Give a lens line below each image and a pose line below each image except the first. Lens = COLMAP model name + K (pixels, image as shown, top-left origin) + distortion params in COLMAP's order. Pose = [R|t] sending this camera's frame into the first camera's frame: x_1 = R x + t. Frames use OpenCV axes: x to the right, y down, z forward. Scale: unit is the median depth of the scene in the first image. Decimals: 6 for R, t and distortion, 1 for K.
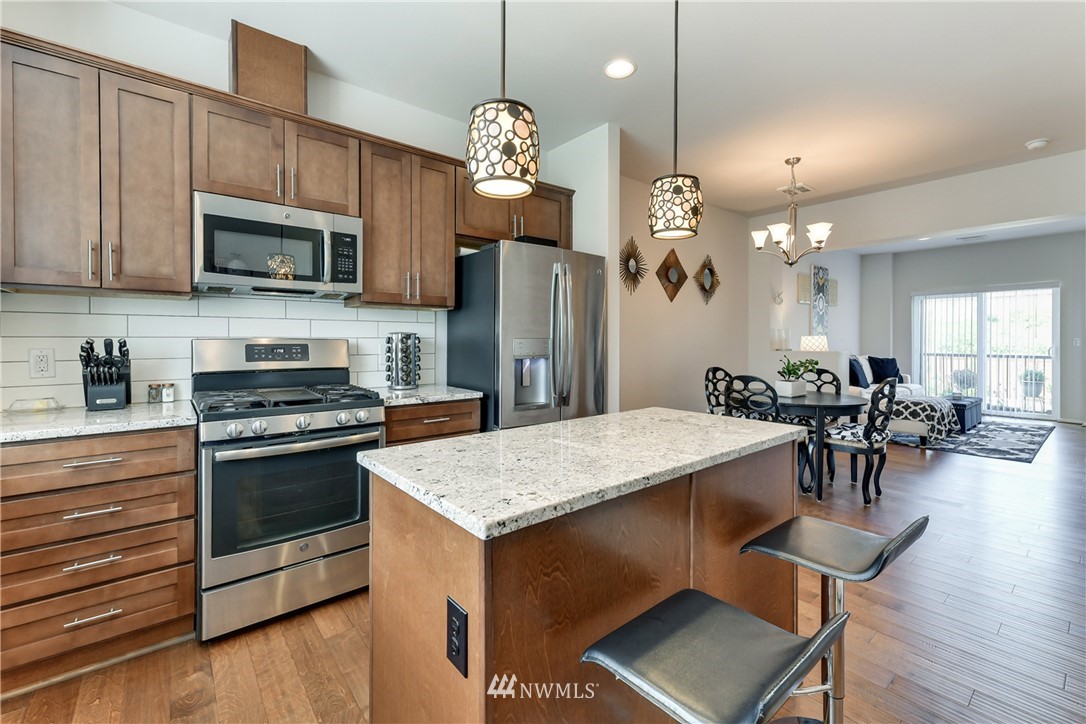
lens RADIAL K [[485.4, 0, 534.4], [0, 485.4, 342.7], [0, 0, 1]] dist [0.009728, -0.002225]
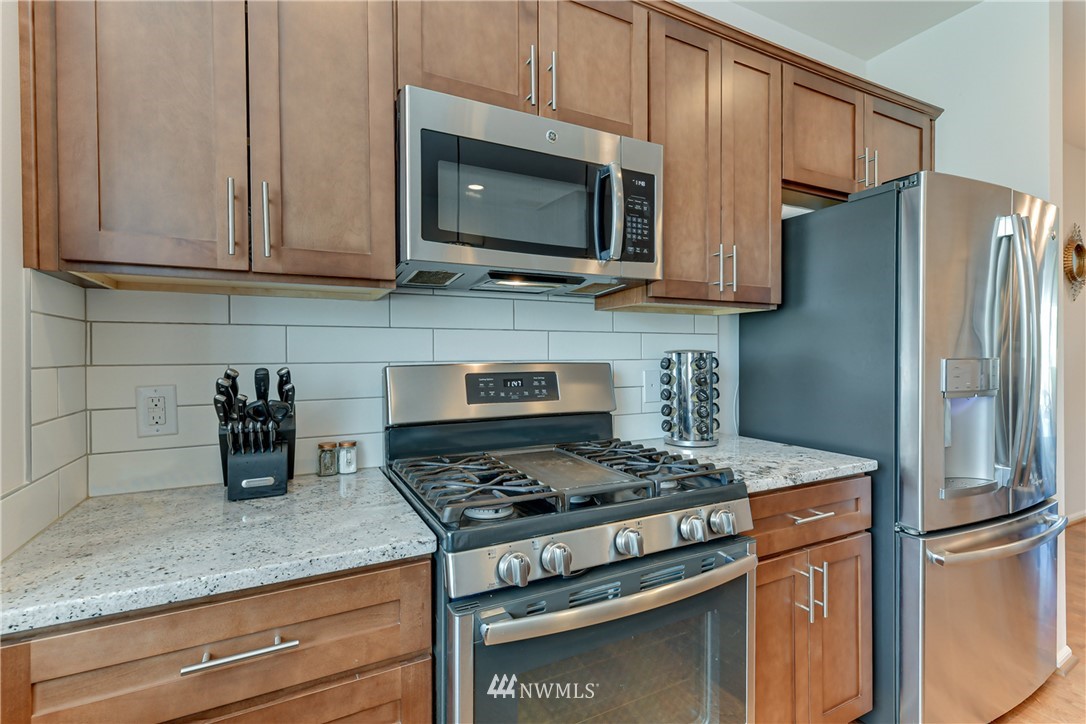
lens RADIAL K [[485.4, 0, 546.4], [0, 485.4, 356.5], [0, 0, 1]] dist [0.009728, -0.002225]
pose [[0.988462, -0.007649, -0.151275, -0.461105], [0.007388, 0.999970, -0.002282, -0.017155], [0.151288, 0.001138, 0.988489, 0.496007]]
